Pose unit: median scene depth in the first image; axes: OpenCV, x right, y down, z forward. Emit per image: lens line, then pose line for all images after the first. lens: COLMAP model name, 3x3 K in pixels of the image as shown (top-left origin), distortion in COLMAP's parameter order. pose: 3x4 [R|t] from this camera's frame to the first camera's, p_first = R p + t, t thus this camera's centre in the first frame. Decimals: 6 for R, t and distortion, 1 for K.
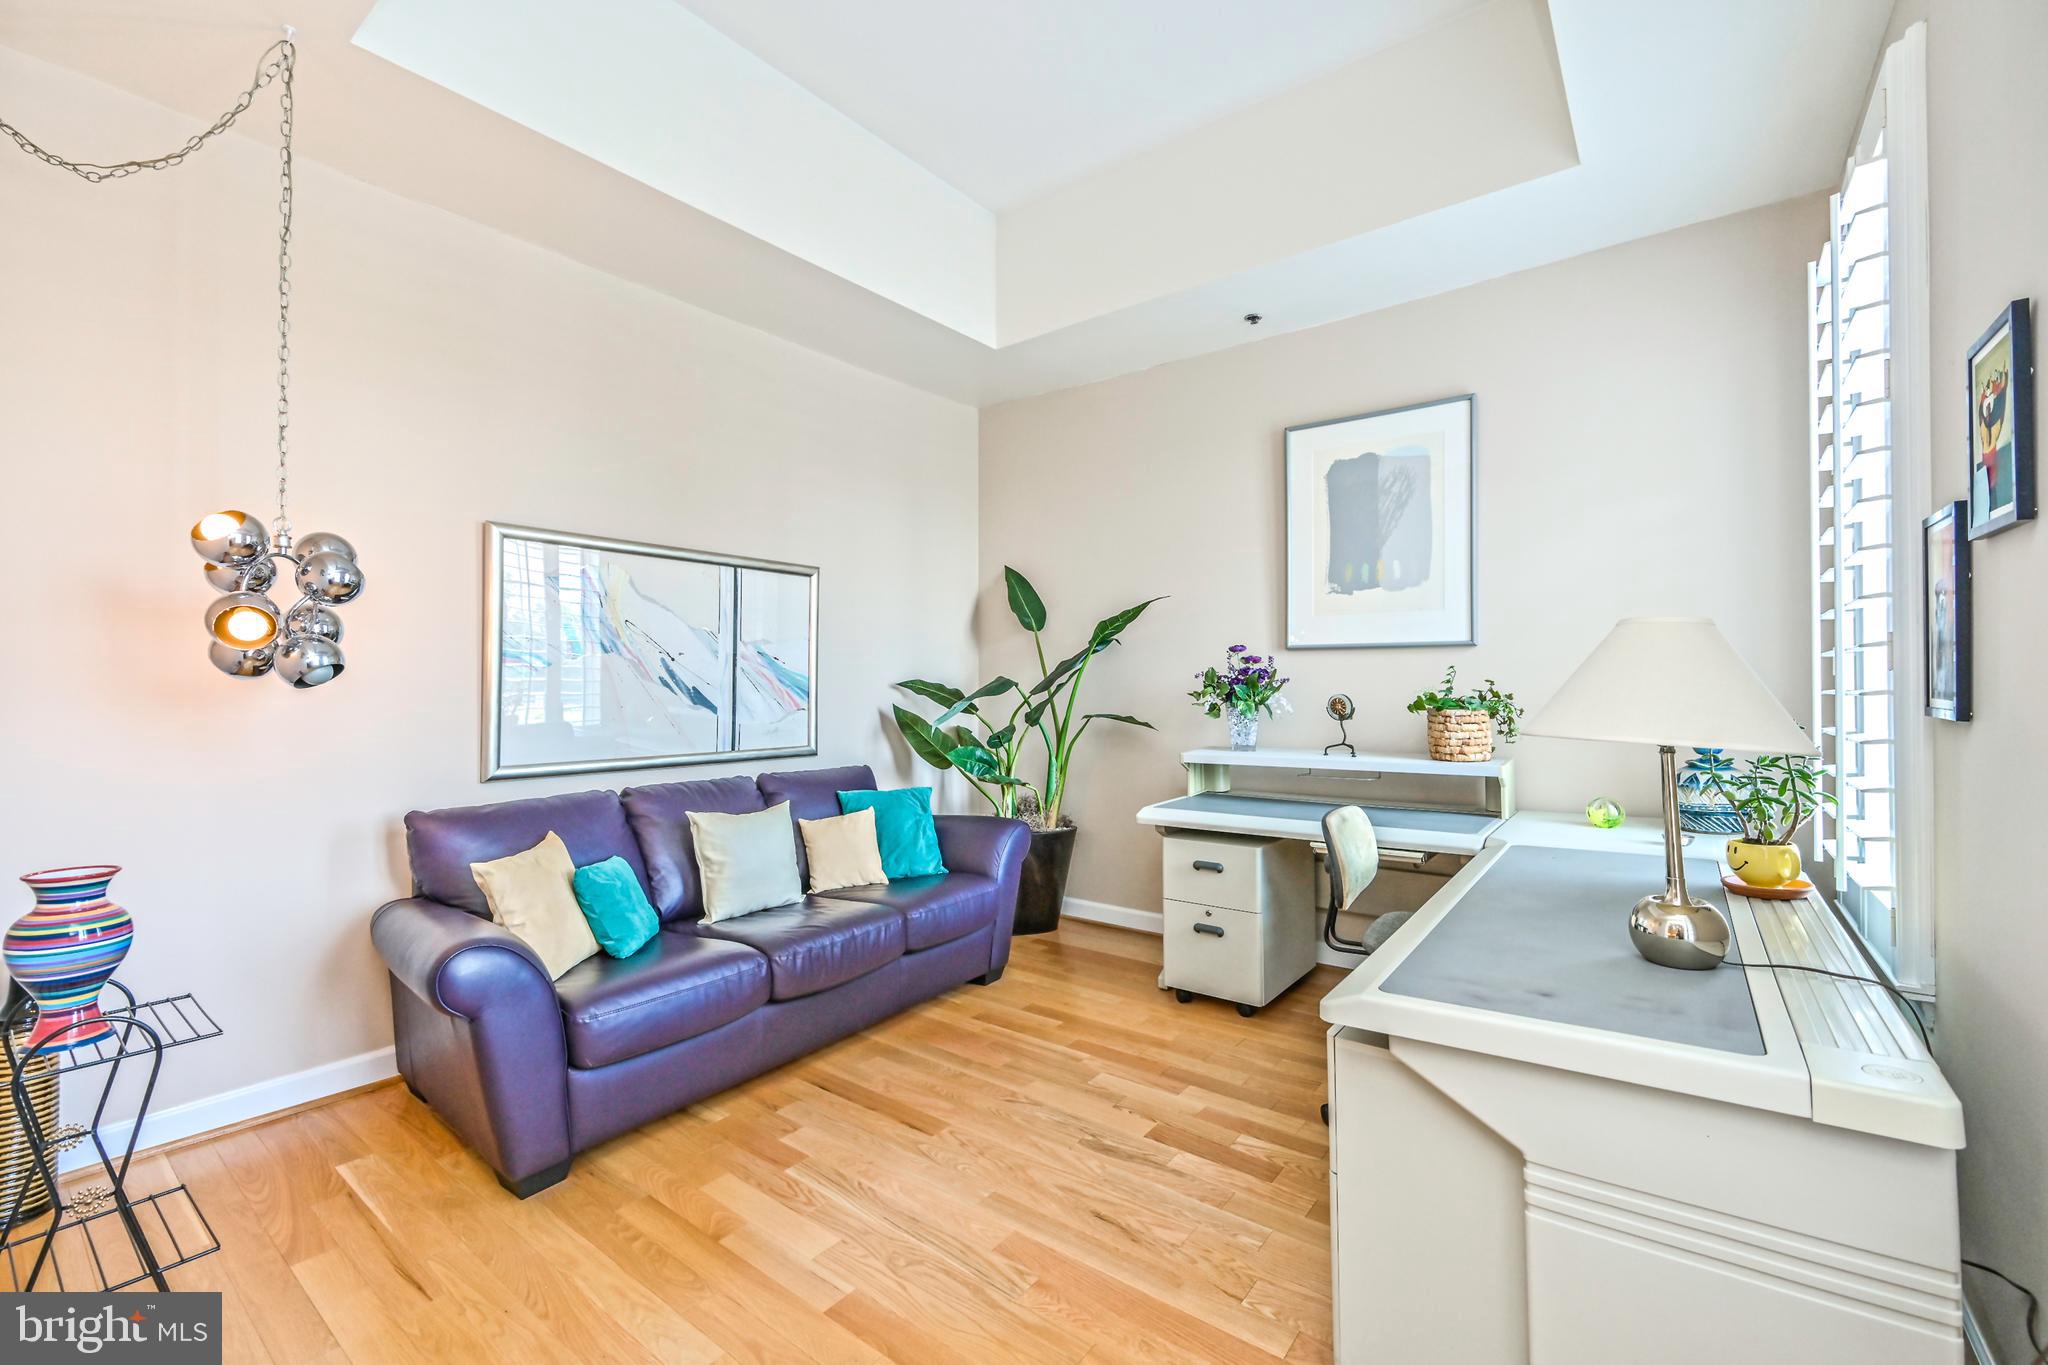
lens RADIAL K [[880.0, 0, 1024.0], [0, 880.0, 682.5], [0, 0, 1]] dist [-0.000027, 0.000264]
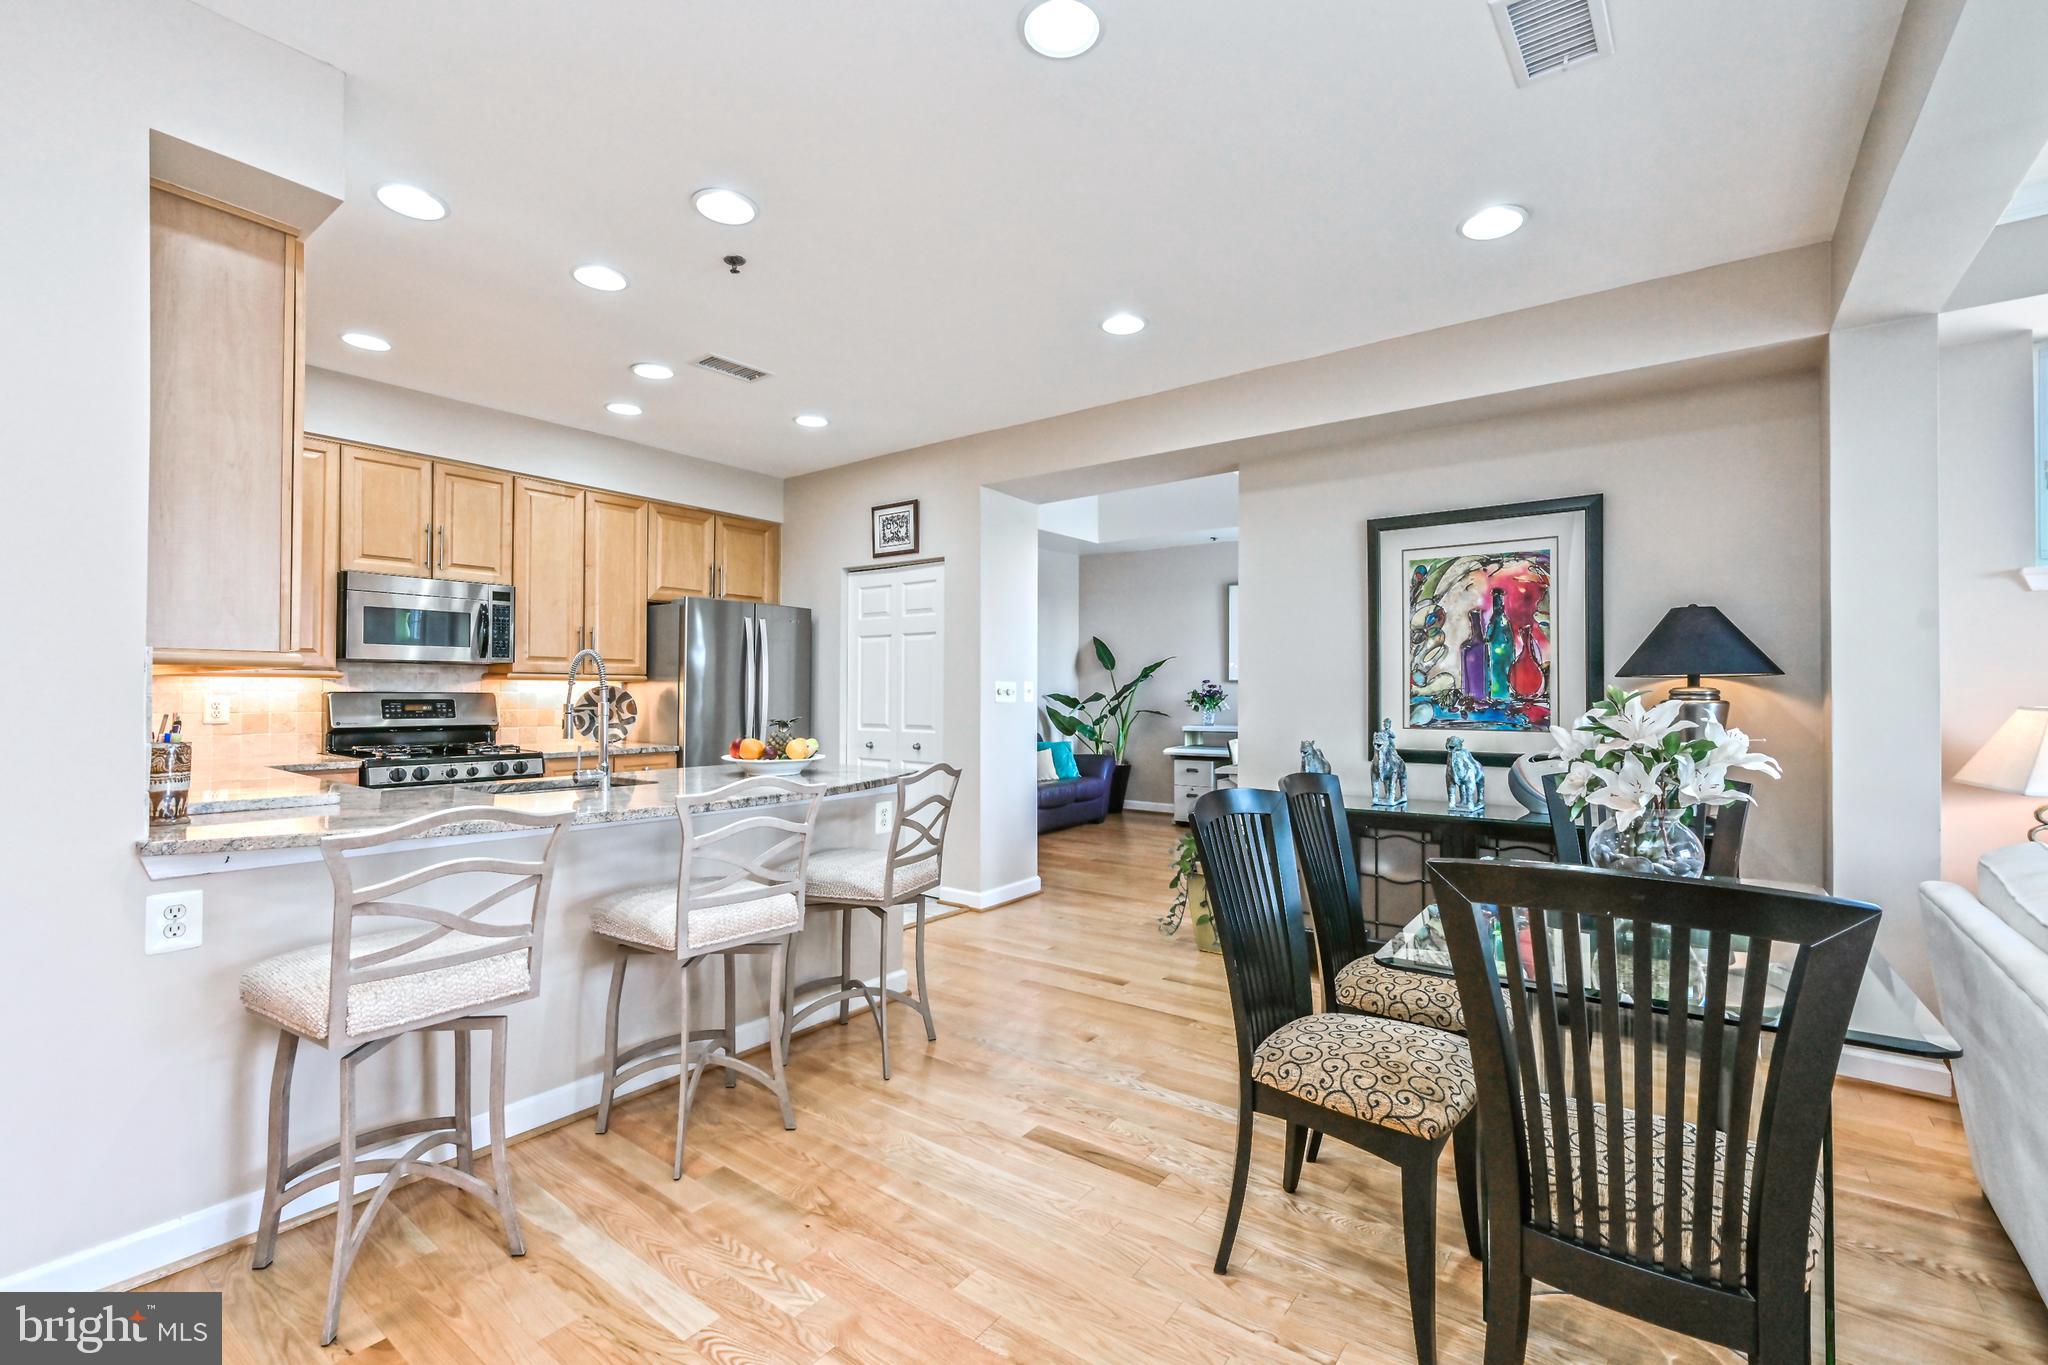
lens RADIAL K [[880.0, 0, 1024.0], [0, 880.0, 682.5], [0, 0, 1]] dist [-0.000027, 0.000264]
pose [[0.999986, 0.004441, 0.002951, -0.225603], [-0.004423, 0.999972, -0.005994, -0.018769], [-0.002977, 0.005981, 0.999978, -1.219077]]
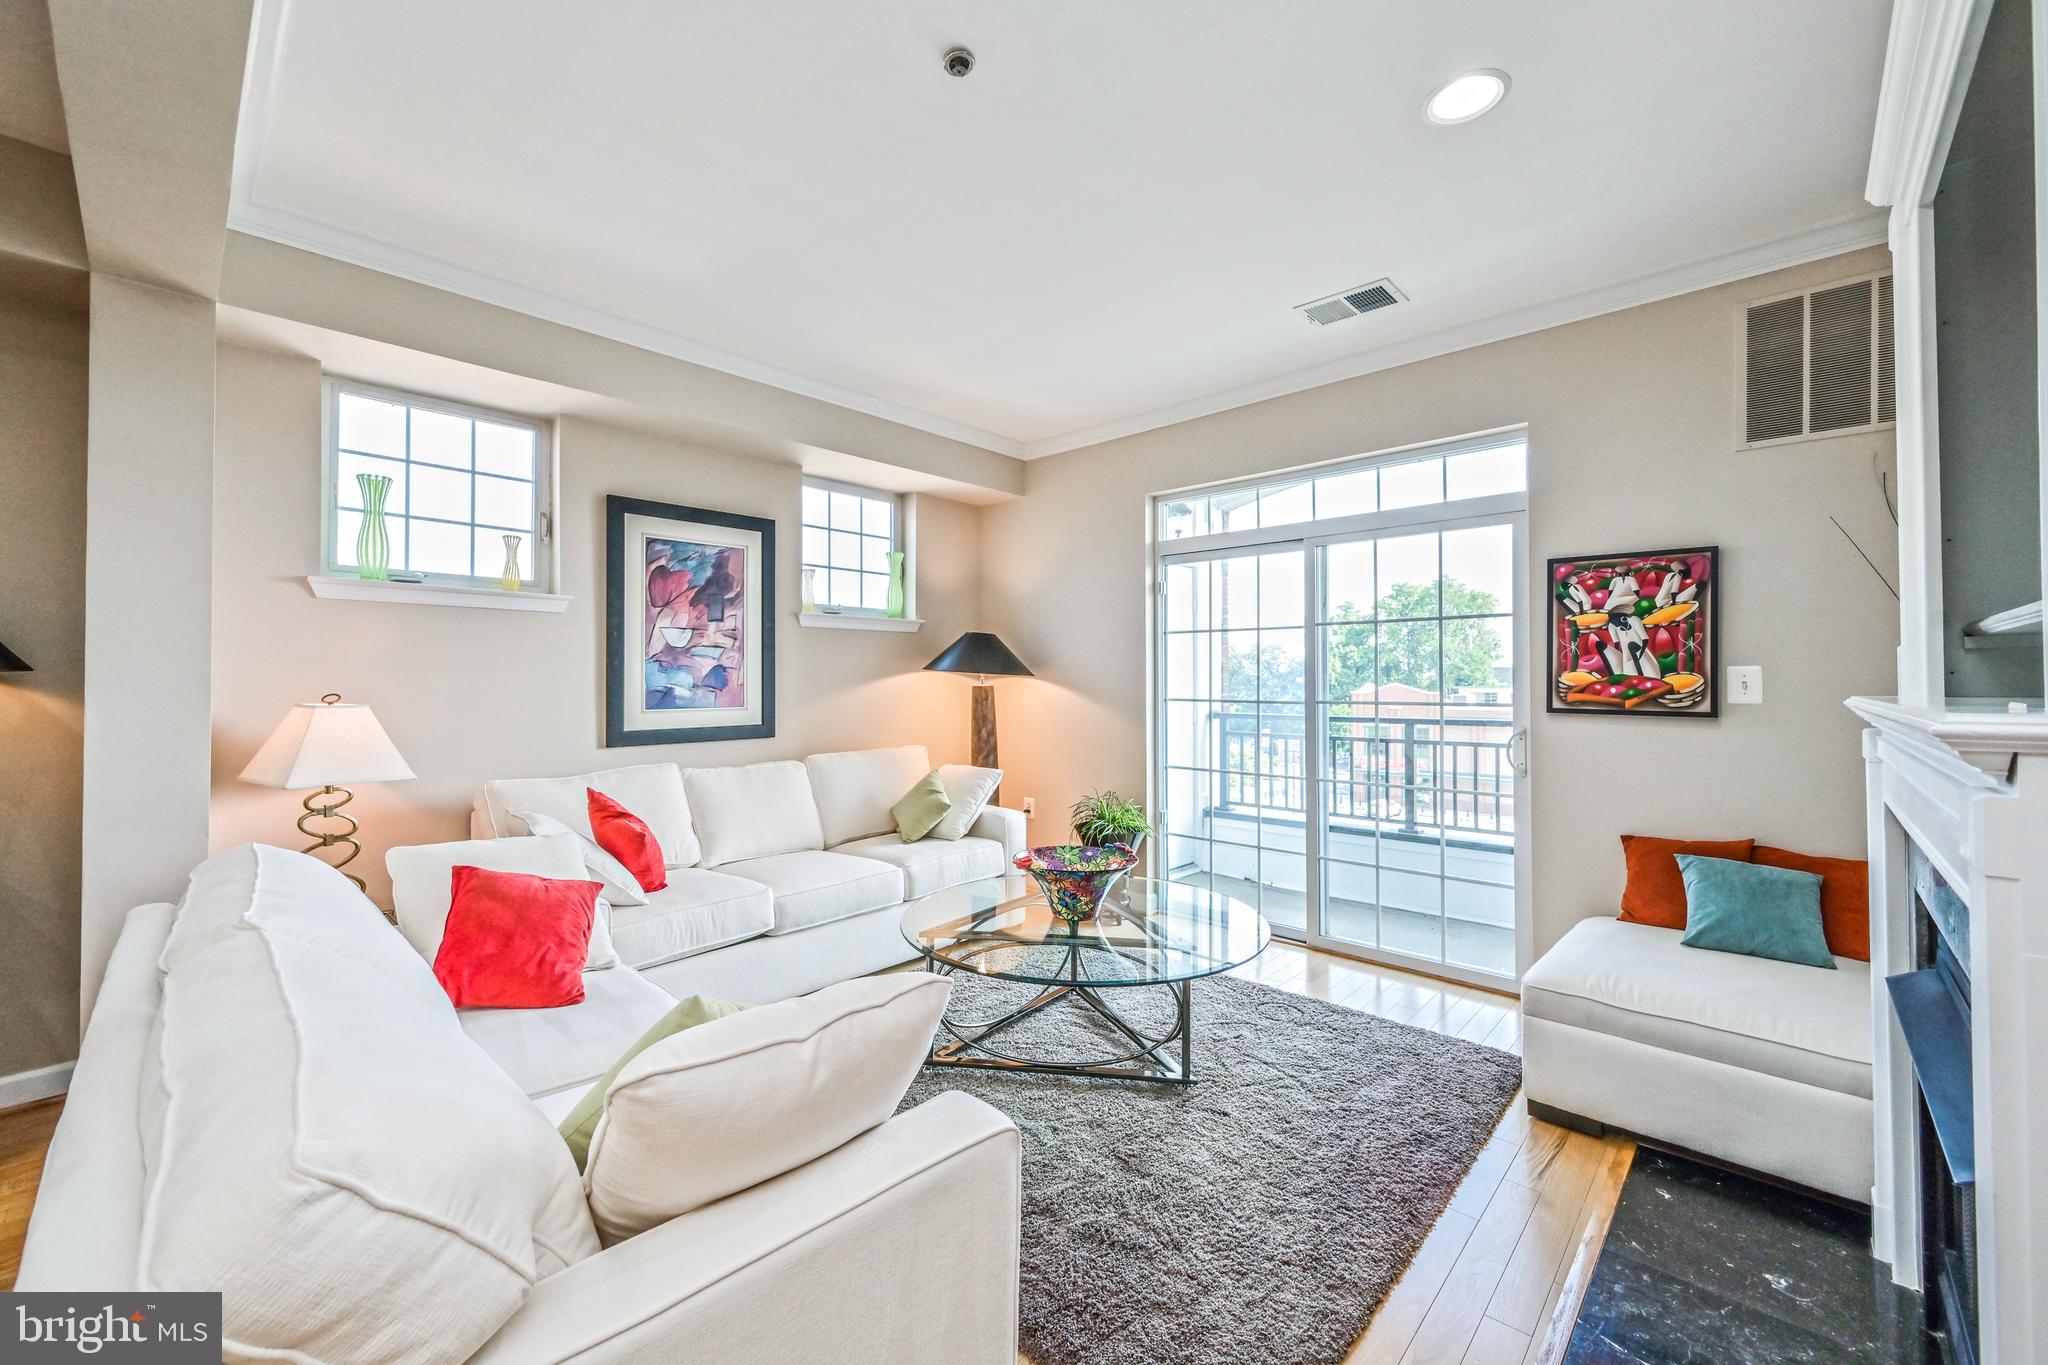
lens RADIAL K [[810.9, 0, 1022.2], [0, 810.9, 674.8], [0, 0, 1]] dist [0.001399, 0.000256]
pose [[0.104900, 0.010077, 0.994432, -0.061406], [-0.006559, 0.999934, -0.009441, -0.029548], [-0.994461, -0.005532, 0.104959, -1.209819]]
